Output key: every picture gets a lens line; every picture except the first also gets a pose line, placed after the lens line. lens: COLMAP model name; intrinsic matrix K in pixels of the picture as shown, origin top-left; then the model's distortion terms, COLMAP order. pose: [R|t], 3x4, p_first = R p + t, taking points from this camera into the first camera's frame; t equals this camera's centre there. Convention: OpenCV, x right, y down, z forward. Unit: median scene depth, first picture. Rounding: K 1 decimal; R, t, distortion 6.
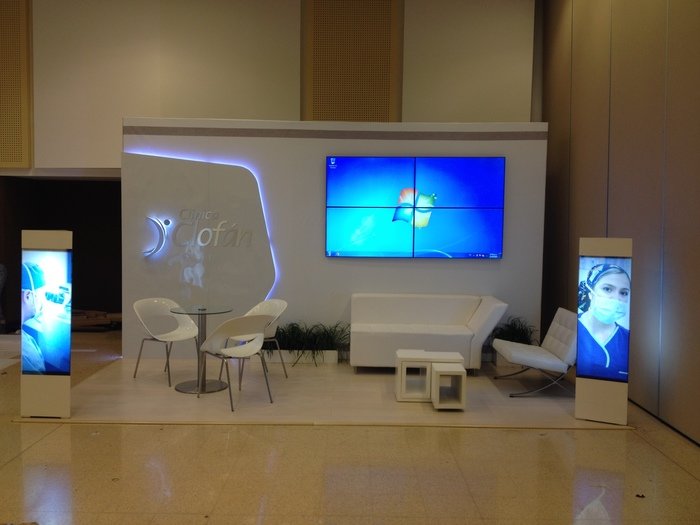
lens RADIAL K [[658.4, 0, 345.2], [0, 658.4, 264.7], [0, 0, 1]] dist [0.060001, 0.000000]
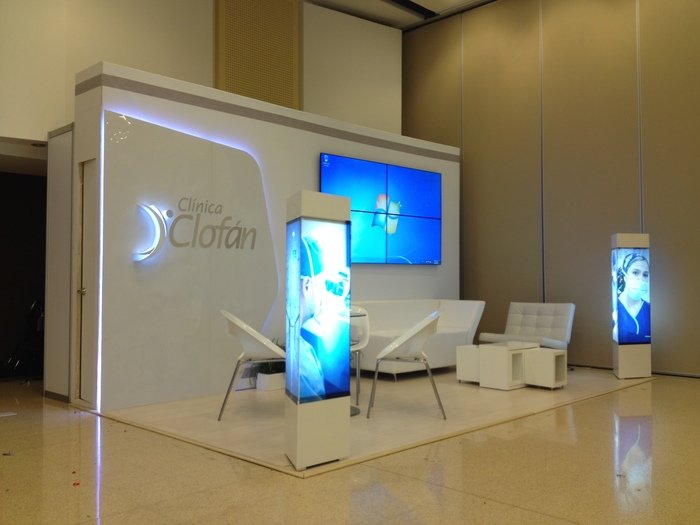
lens RADIAL K [[658.4, 0, 349.8], [0, 658.4, 259.0], [0, 0, 1]] dist [0.060001, 0.000000]
pose [[0.699282, 0.010608, 0.714767, -0.709270], [0.055144, 0.996110, -0.068733, 0.052352], [-0.712716, 0.087478, 0.695977, 0.377228]]
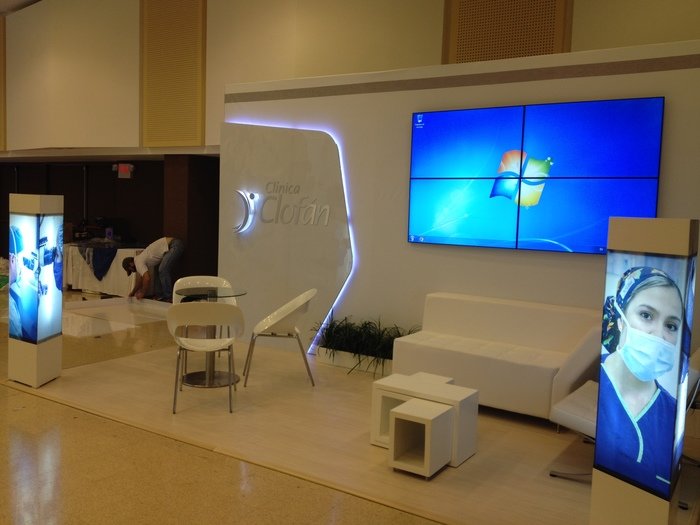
lens RADIAL K [[658.4, 0, 344.5], [0, 658.4, 262.7], [0, 0, 1]] dist [0.060001, 0.000000]
pose [[0.837950, 0.063974, -0.541984, 0.366948], [-0.060046, 0.997884, 0.024951, -0.002674], [0.542433, 0.011636, 0.840018, 0.328396]]
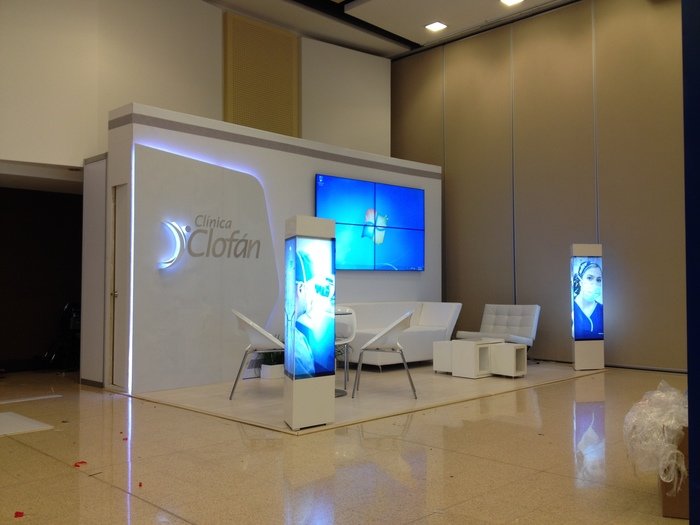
lens RADIAL K [[658.4, 0, 346.5], [0, 658.4, 265.1], [0, 0, 1]] dist [0.060001, 0.000000]
pose [[0.705209, 0.008604, 0.708947, -0.803305], [0.055442, 0.996195, -0.067239, 0.059419], [-0.706828, 0.086723, 0.702049, 0.259640]]
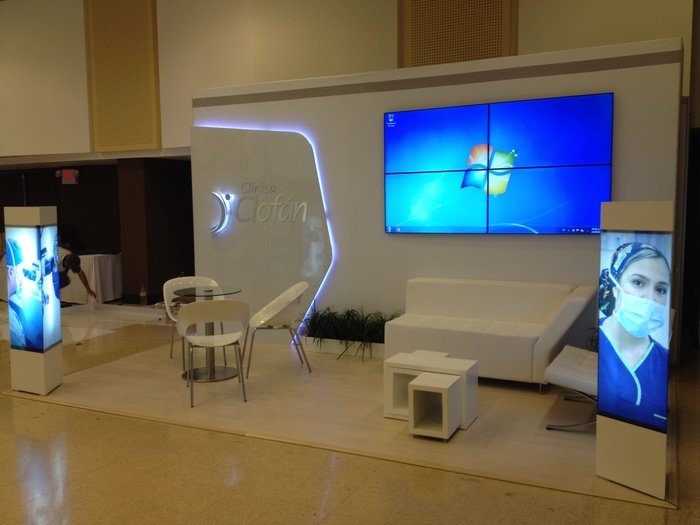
lens RADIAL K [[658.4, 0, 345.2], [0, 658.4, 263.1], [0, 0, 1]] dist [0.060001, 0.000000]
pose [[0.899013, 0.017582, -0.437569, 0.323262], [-0.003148, 0.999427, 0.033689, -0.001699], [0.437910, -0.028910, 0.898554, 0.237580]]
